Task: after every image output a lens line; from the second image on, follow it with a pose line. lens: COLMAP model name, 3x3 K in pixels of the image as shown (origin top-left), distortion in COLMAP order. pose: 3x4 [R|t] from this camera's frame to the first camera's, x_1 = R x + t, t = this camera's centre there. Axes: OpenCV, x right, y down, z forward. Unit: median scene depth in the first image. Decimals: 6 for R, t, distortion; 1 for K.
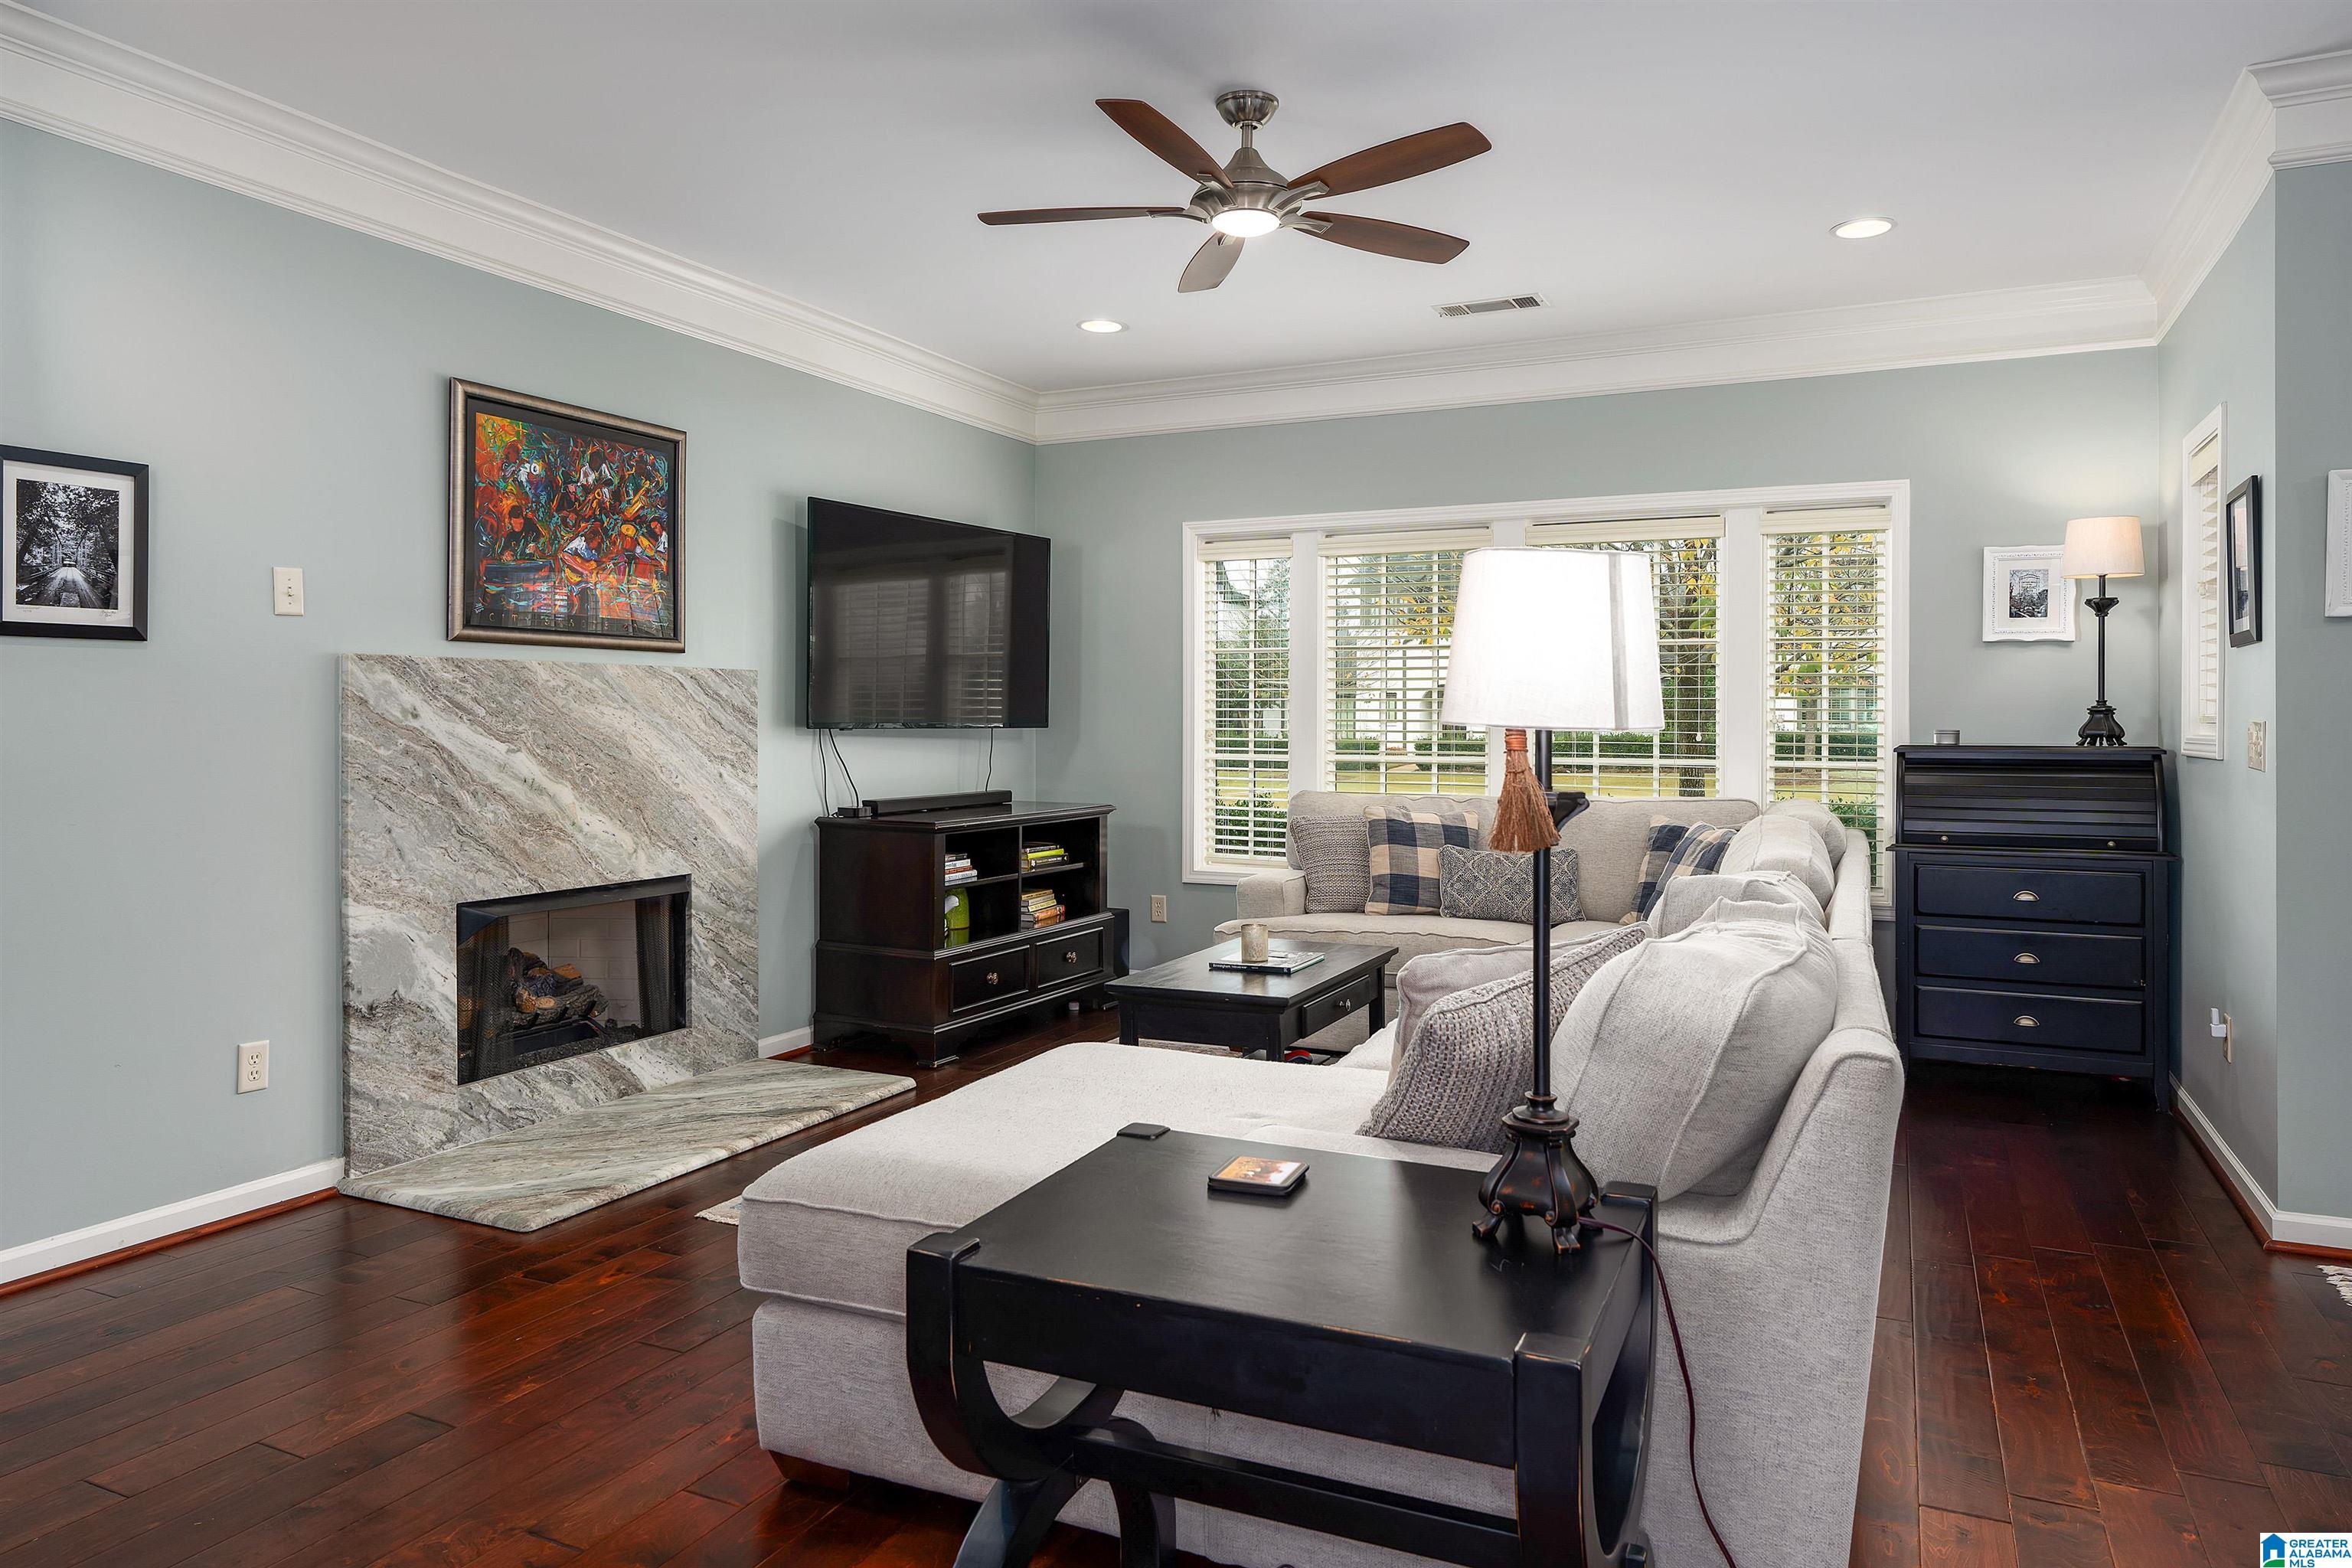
lens RADIAL K [[1501.6, 0, 1137.9], [0, 1501.6, 736.9], [0, 0, 1]] dist [-0.007377, -0.000174]
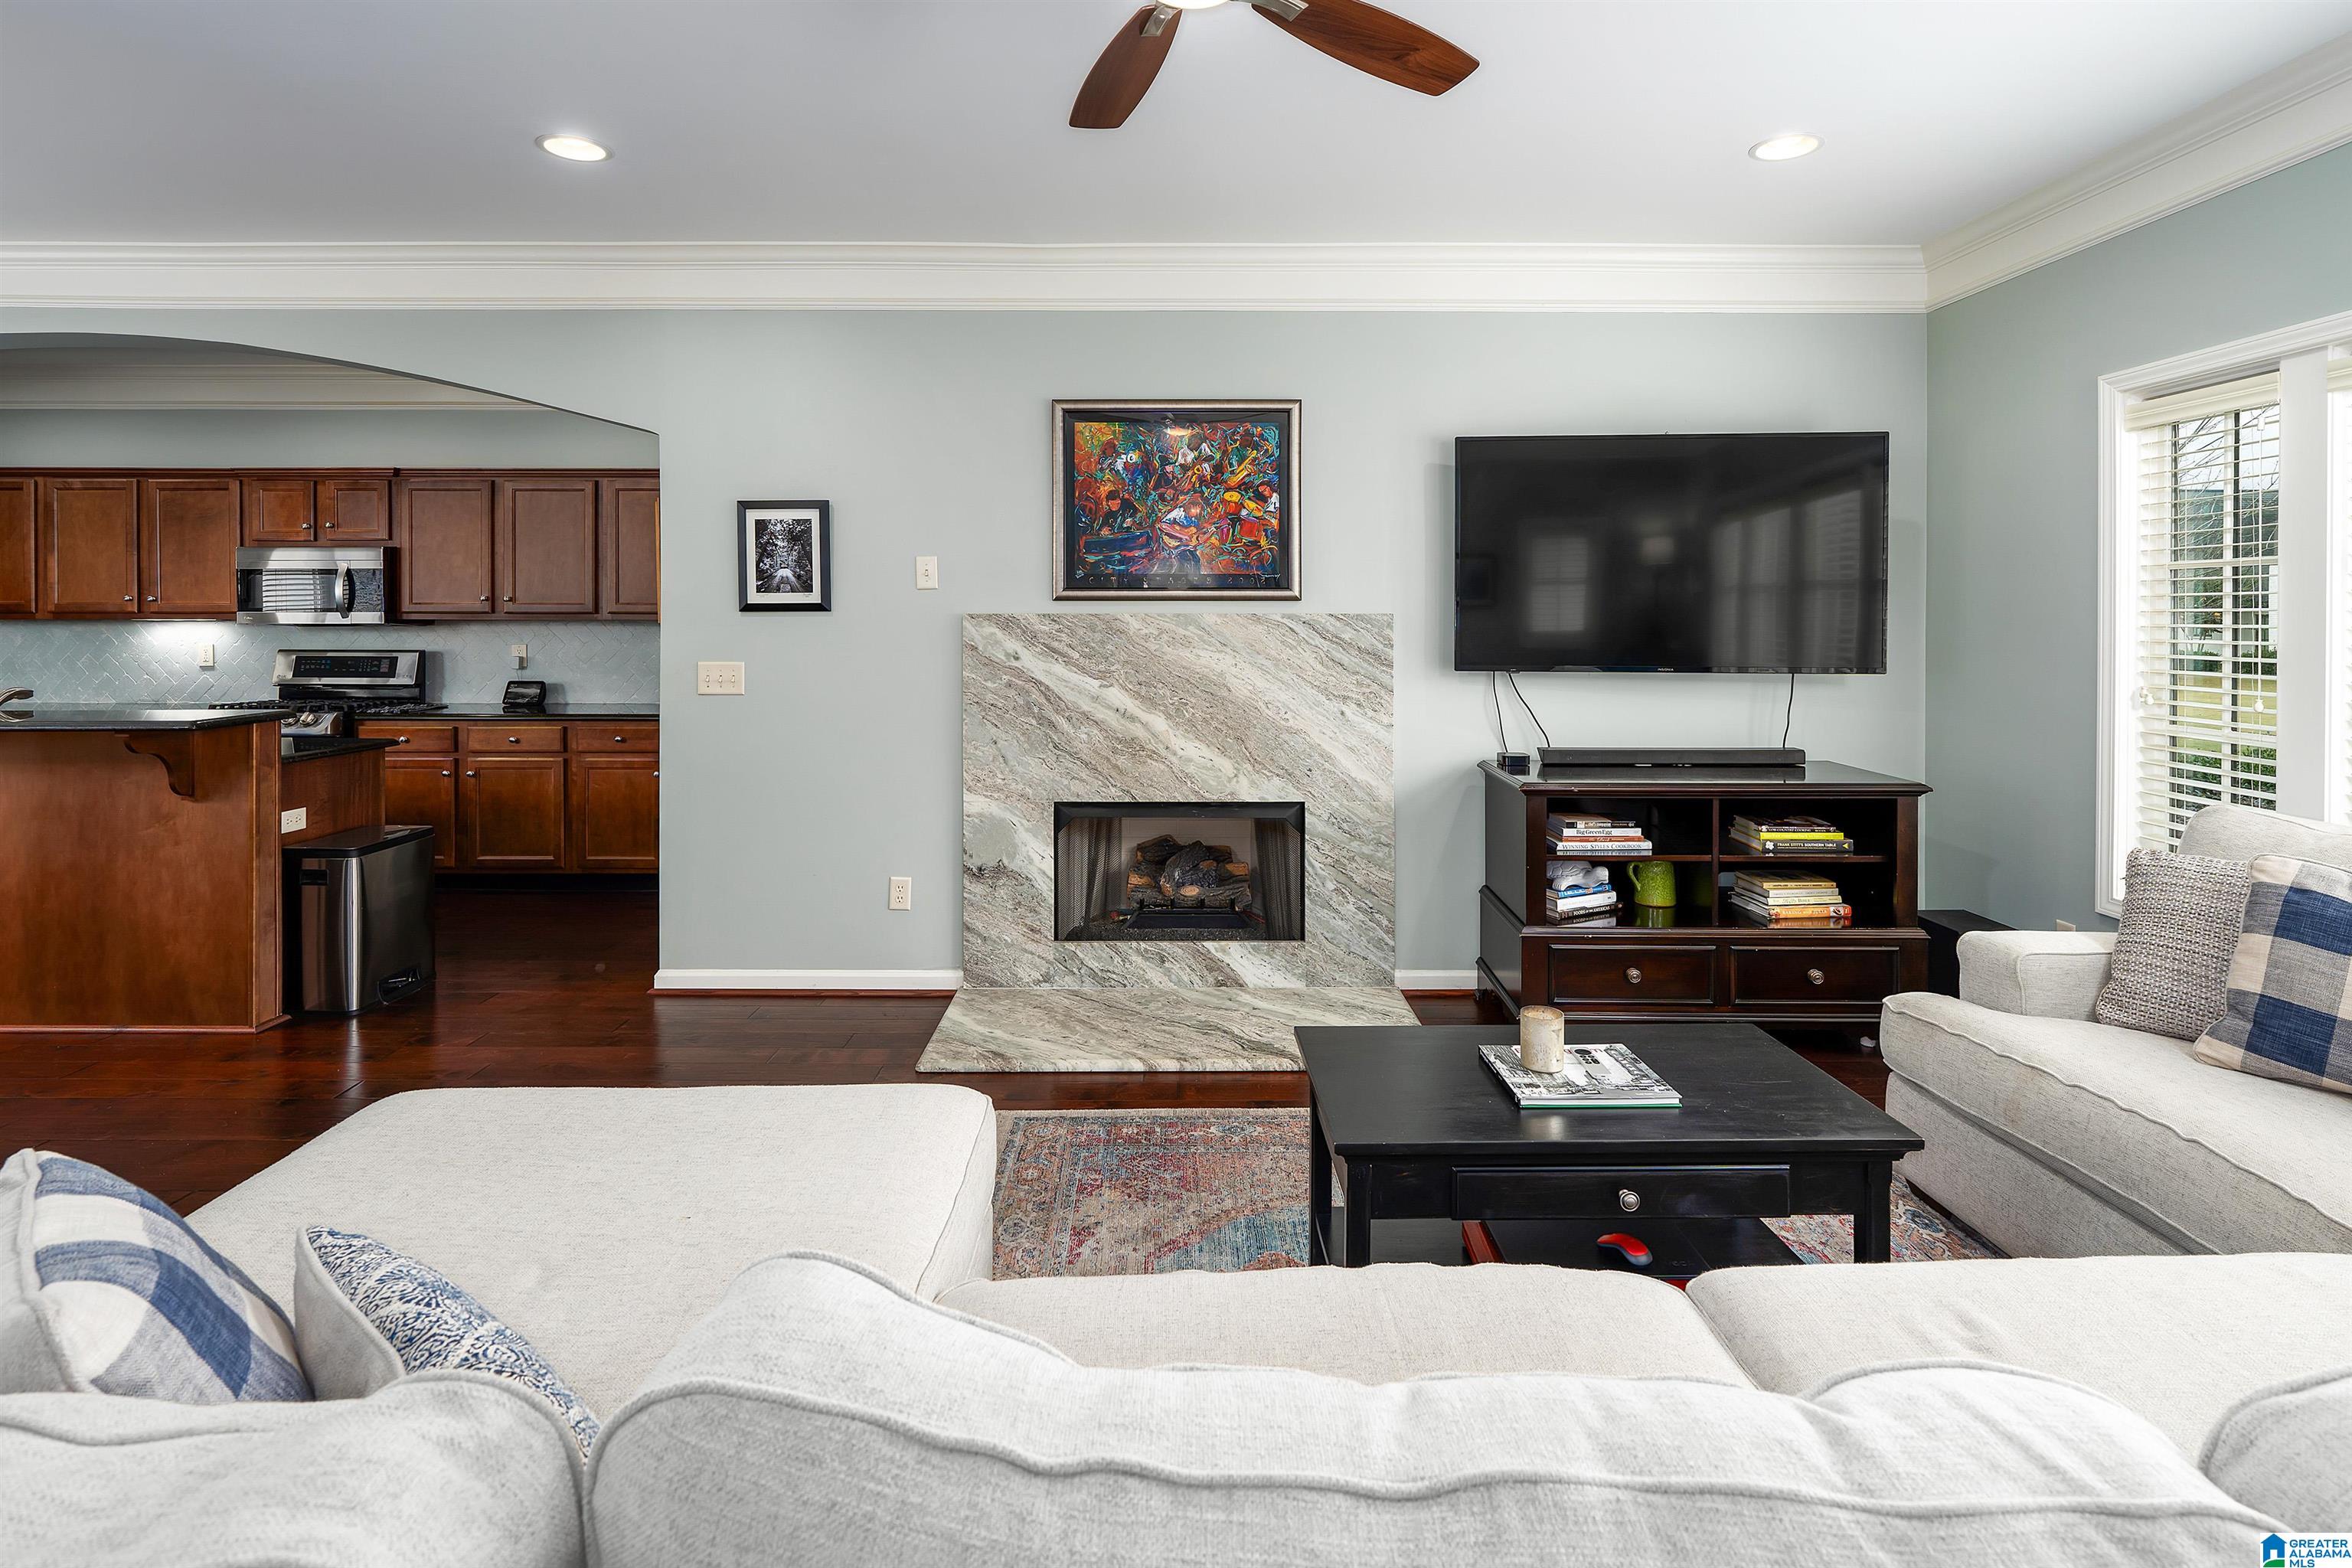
lens RADIAL K [[1095.4, 0, 1184.7], [0, 1095.4, 631.1], [0, 0, 1]] dist [-0.004357, 0.001591]
pose [[0.457604, 0.008199, -0.889118, 0.391009], [-0.010433, 0.999938, 0.003851, -0.037272], [0.889095, 0.007514, 0.457662, 0.582312]]
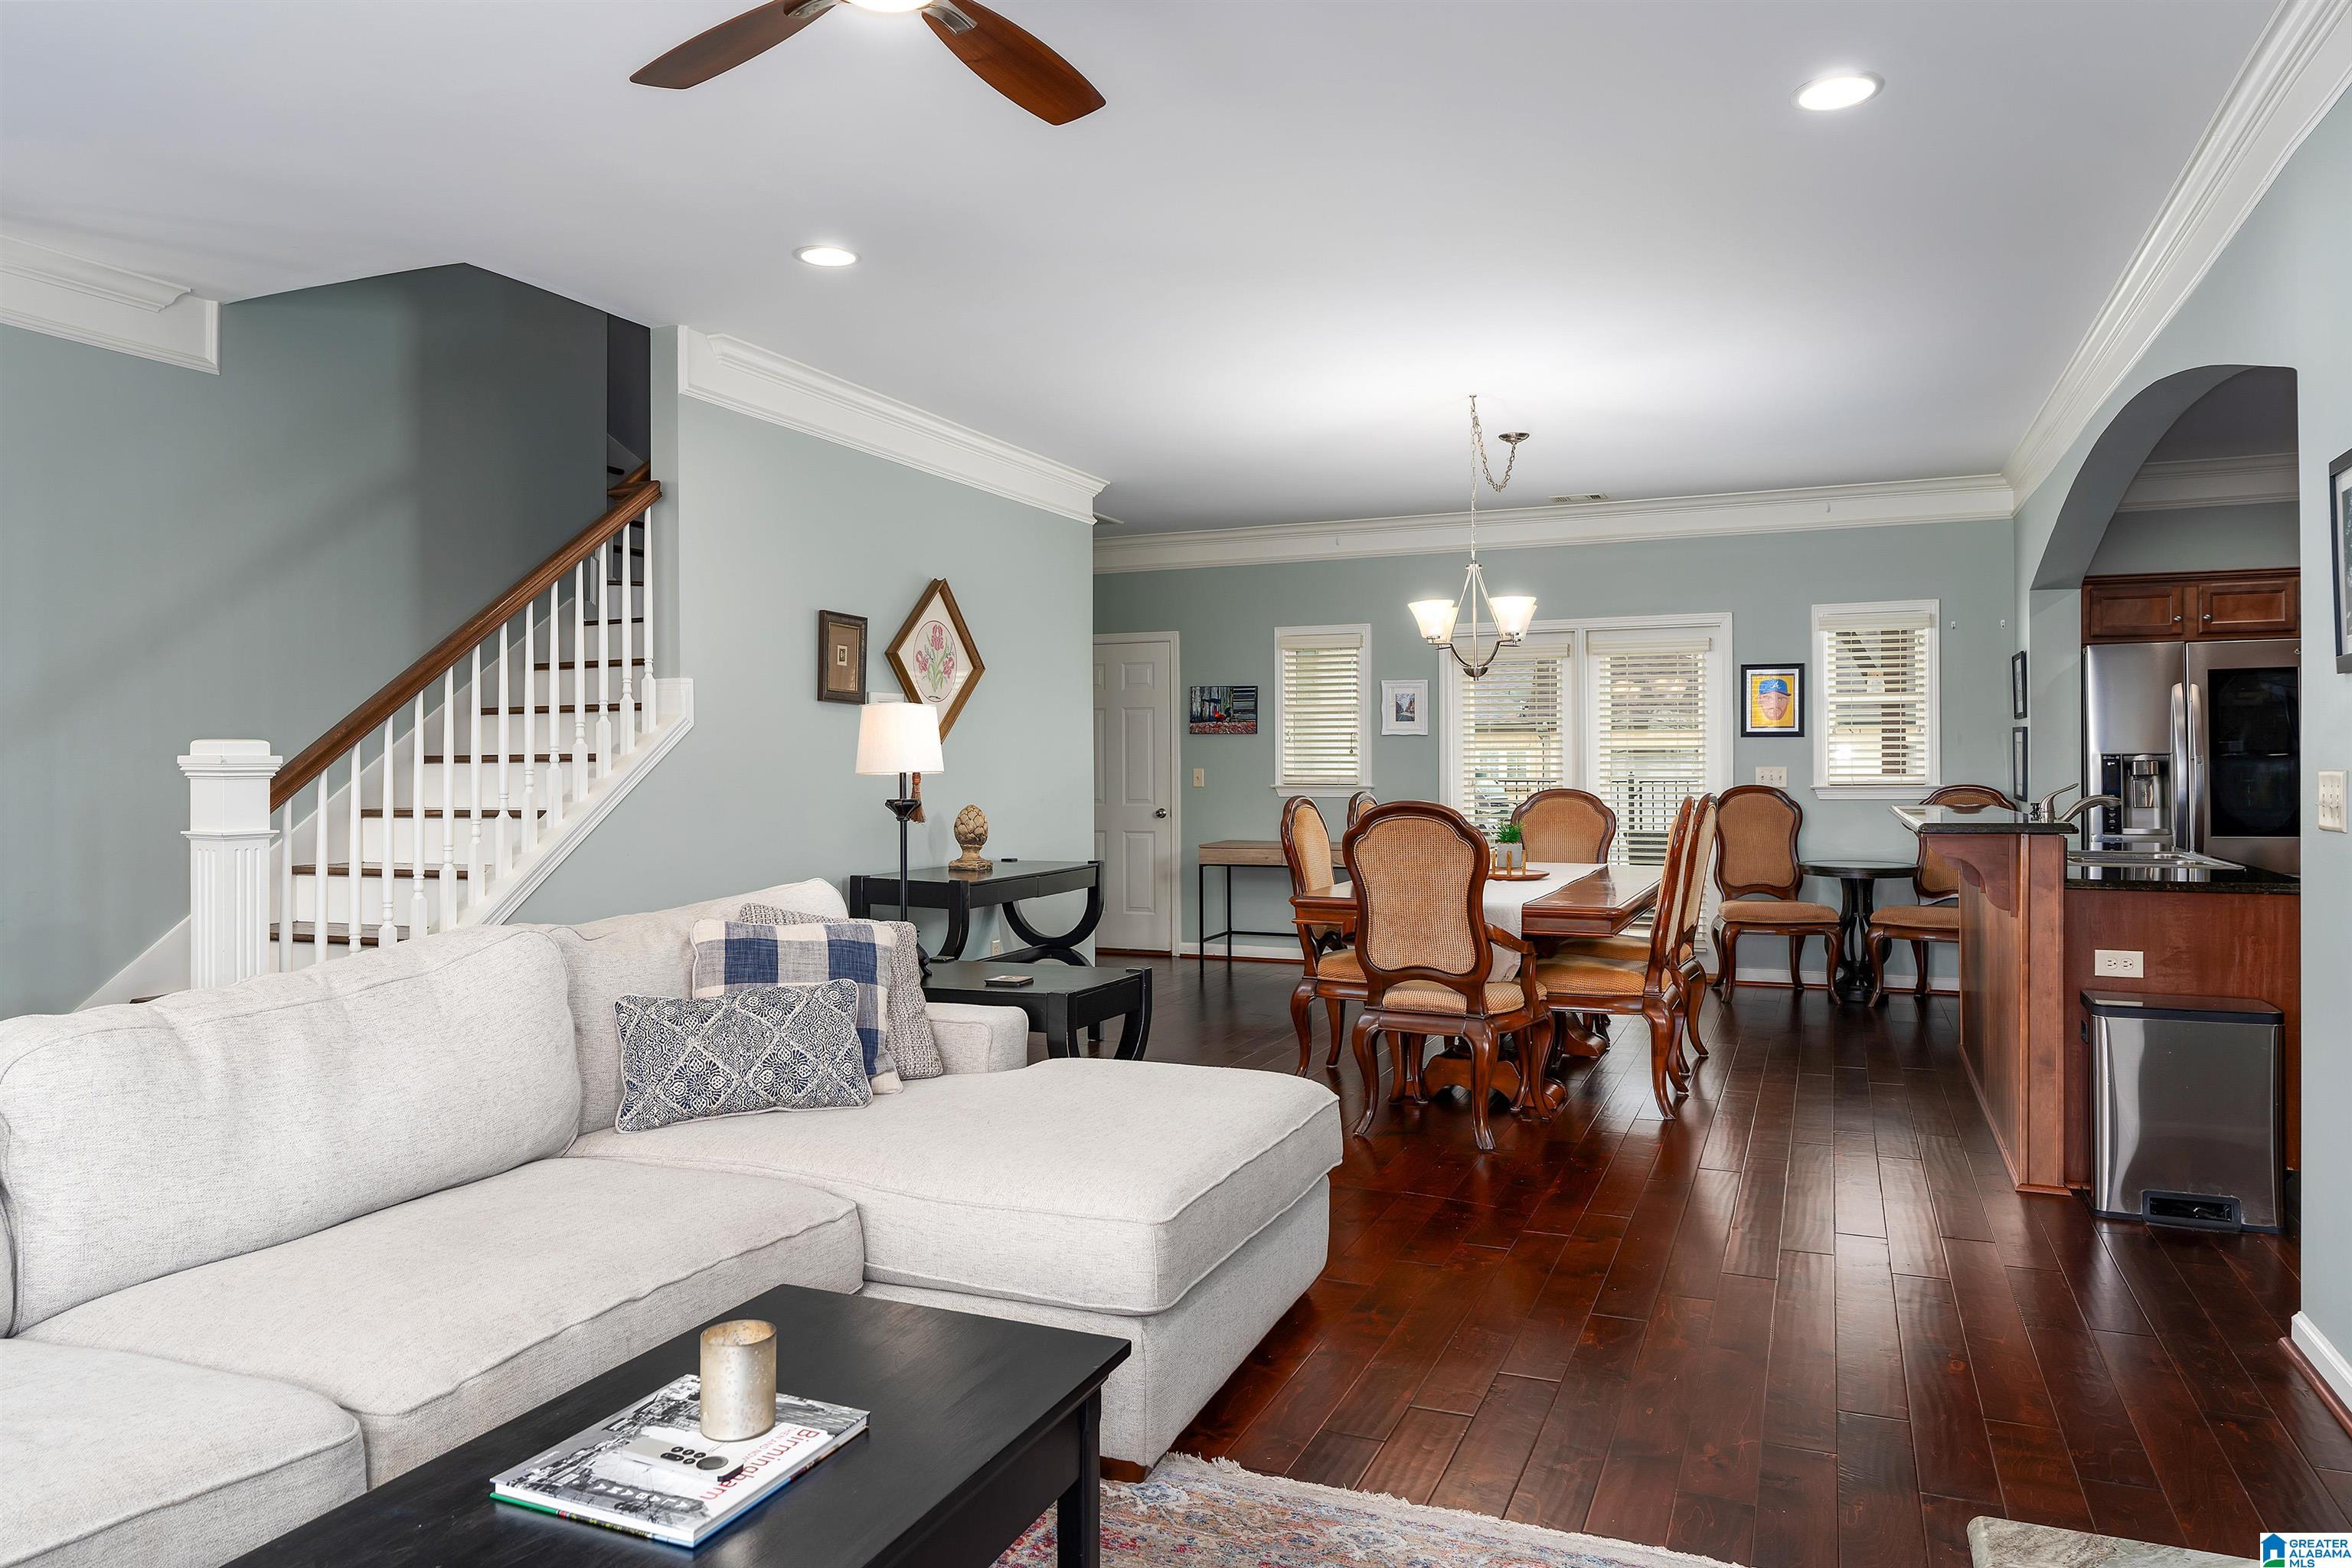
lens RADIAL K [[1529.1, 0, 1161.6], [0, 1529.1, 758.5], [0, 0, 1]] dist [-0.009379, -0.004132]
pose [[-0.998777, 0.002770, -0.049367, -0.014099], [0.002613, 0.999991, 0.003262, -0.013618], [0.049376, 0.003130, -0.998775, 1.238196]]
